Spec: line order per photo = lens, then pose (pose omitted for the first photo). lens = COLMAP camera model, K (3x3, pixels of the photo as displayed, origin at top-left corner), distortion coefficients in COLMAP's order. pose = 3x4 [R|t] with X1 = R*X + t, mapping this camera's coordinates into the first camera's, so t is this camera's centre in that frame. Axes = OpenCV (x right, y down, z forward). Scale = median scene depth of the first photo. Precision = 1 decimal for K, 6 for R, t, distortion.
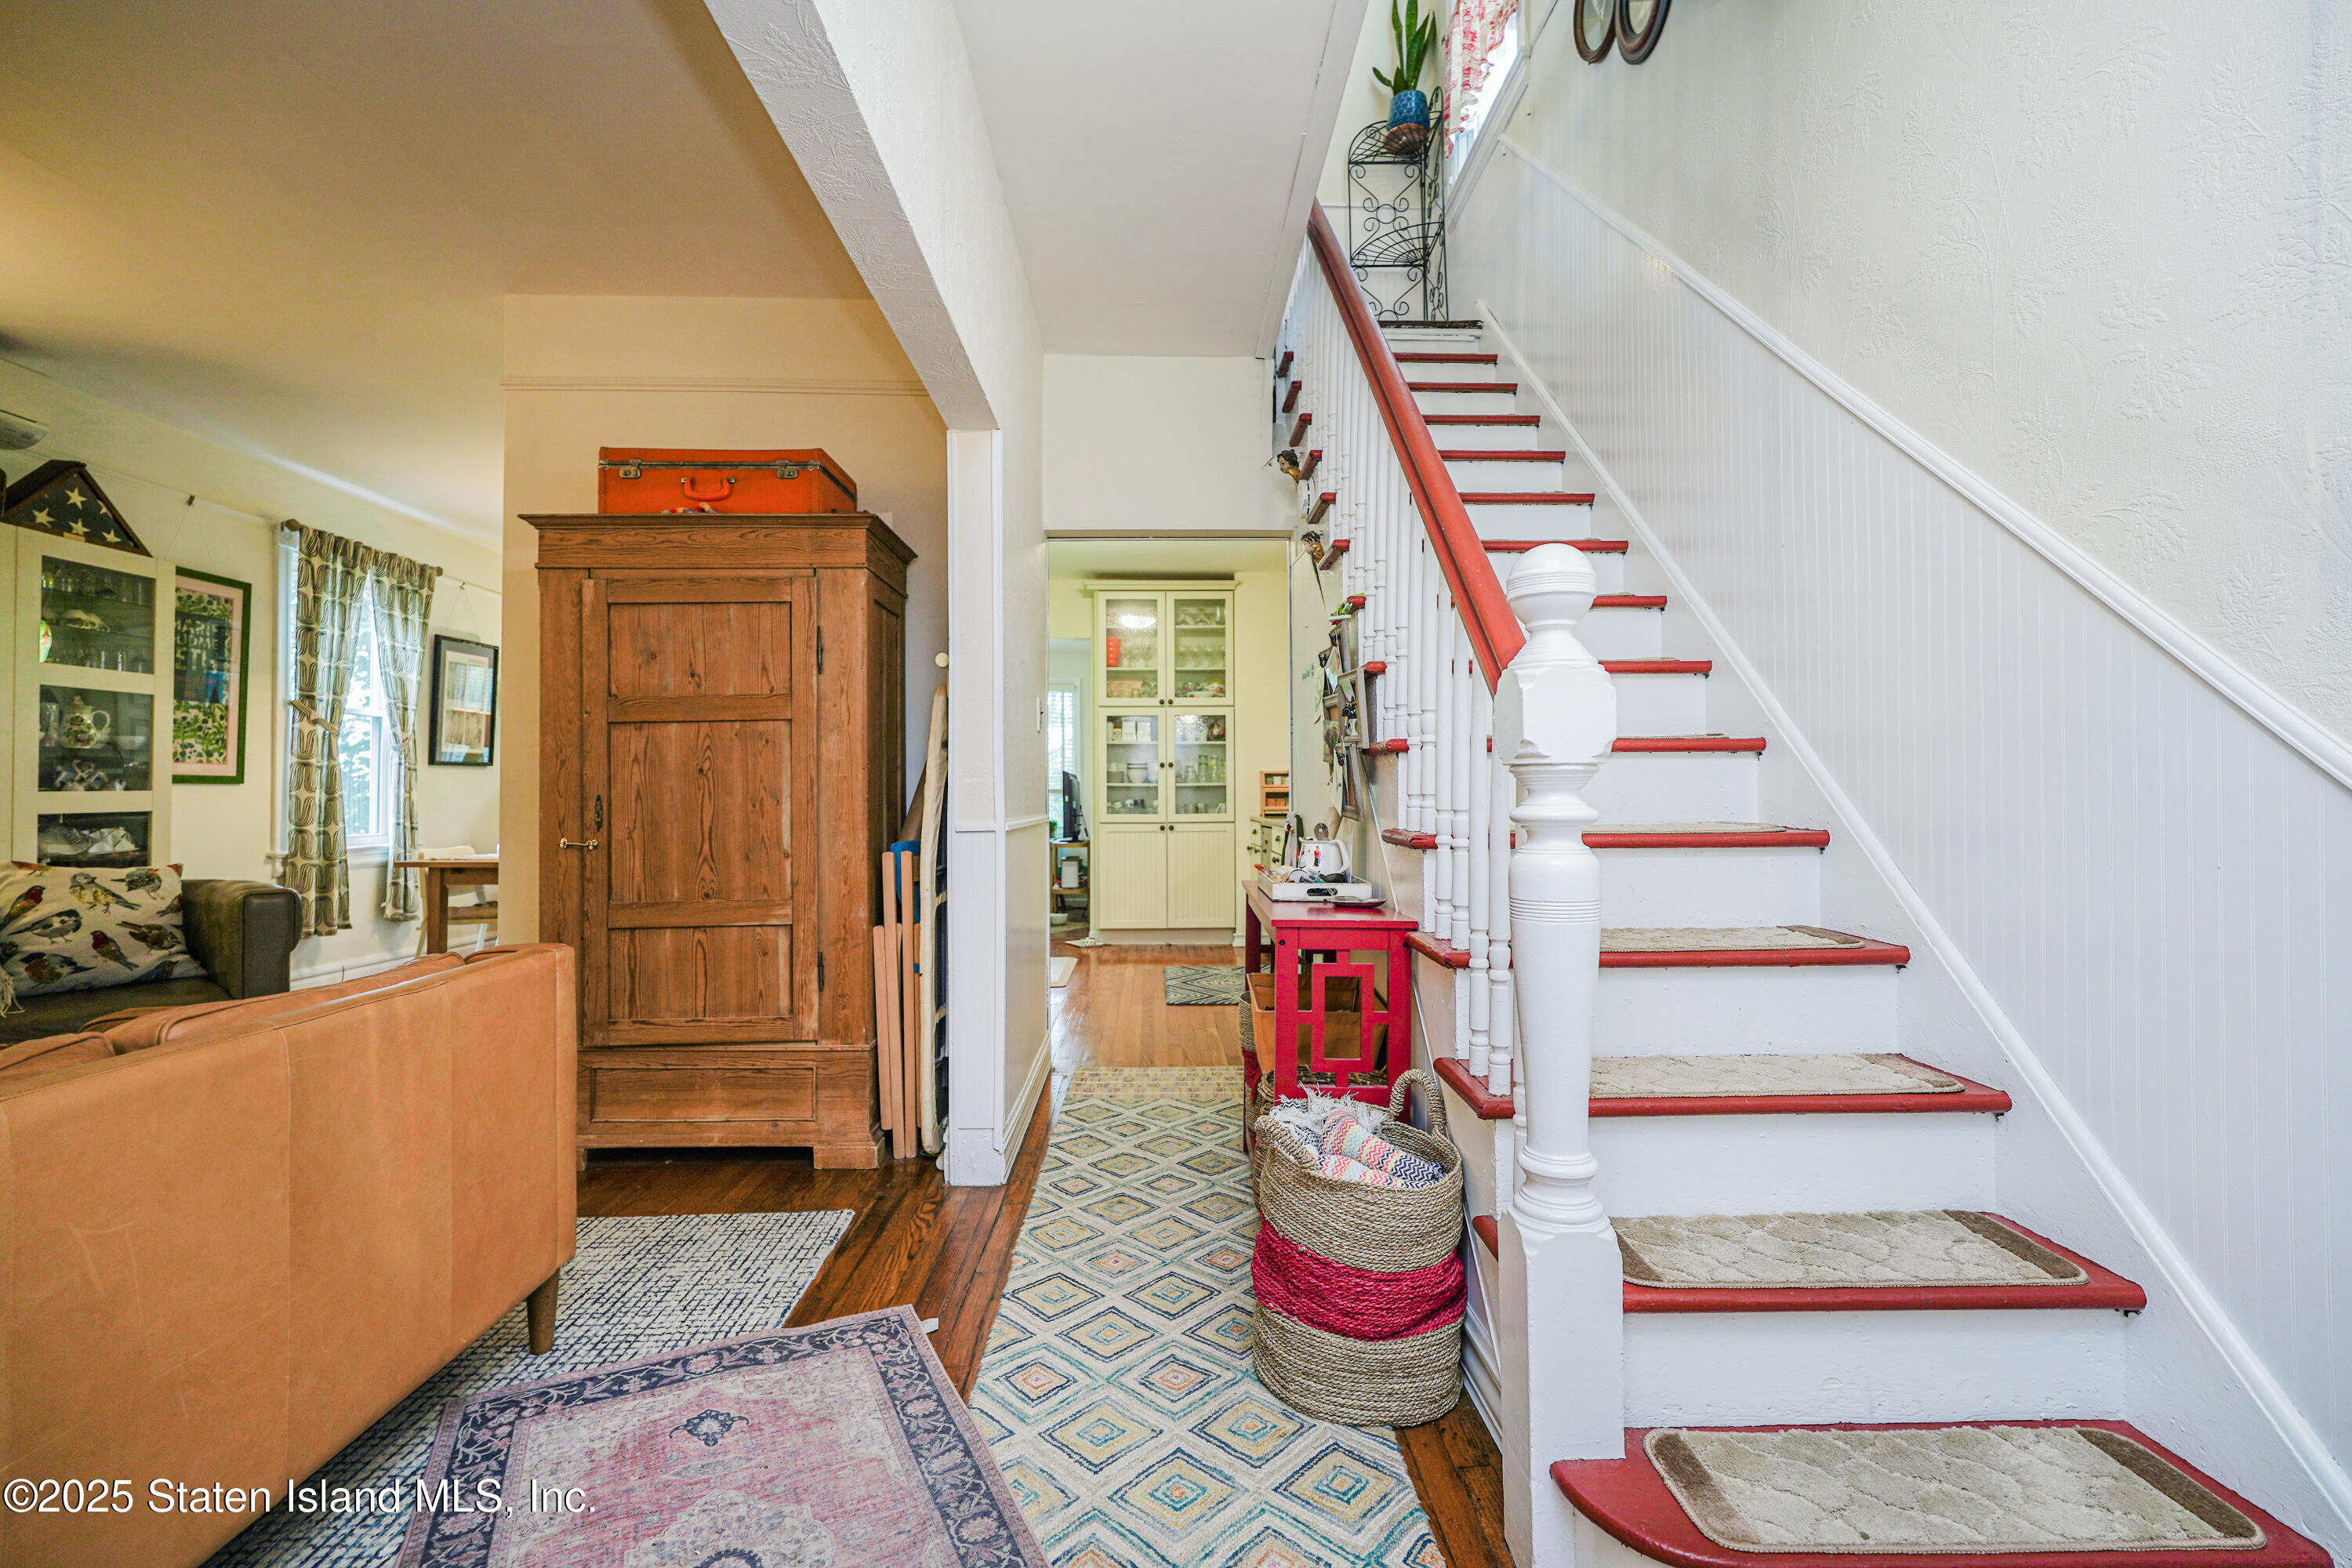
lens RADIAL K [[1044.1, 0, 1188.3], [0, 1044.1, 783.3], [0, 0, 1]] dist [-0.008017, 0.005269]
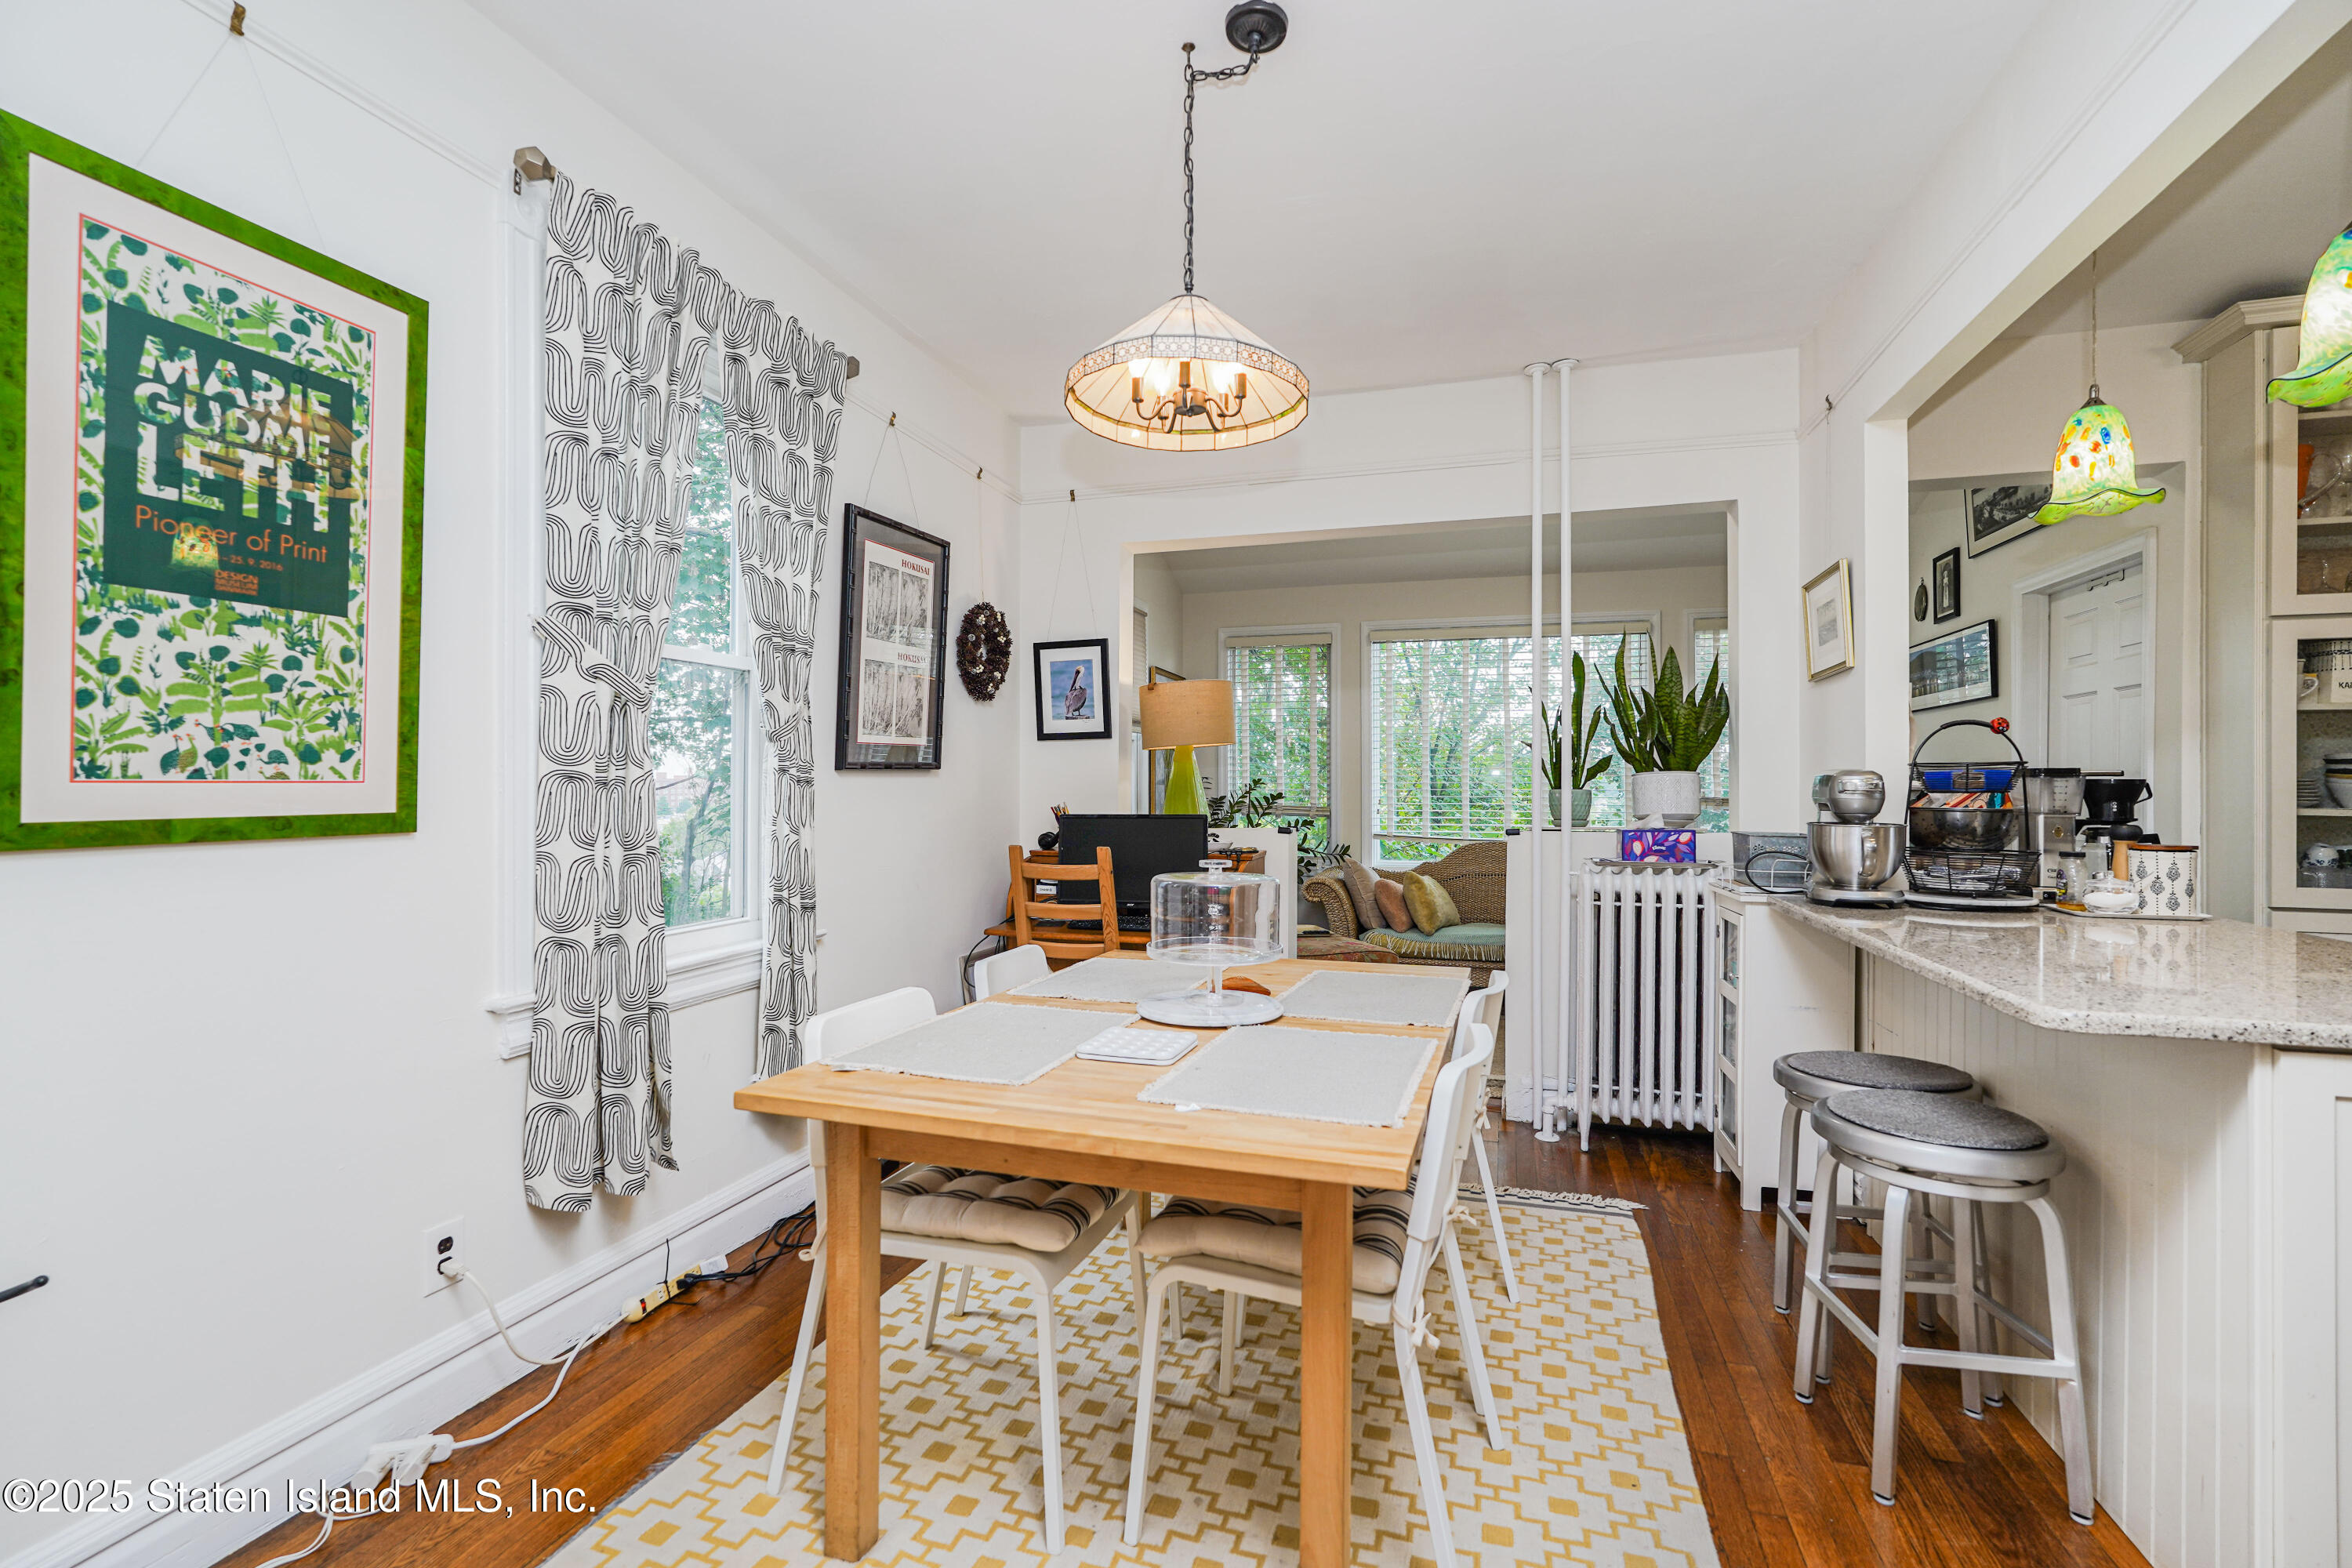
lens RADIAL K [[1044.1, 0, 1188.3], [0, 1044.1, 783.3], [0, 0, 1]] dist [-0.008017, 0.005269]
pose [[0.952083, 0.004304, -0.305810, -0.756245], [-0.000079, 0.999904, 0.013828, -0.032853], [0.305840, -0.013141, 0.951992, 1.046640]]
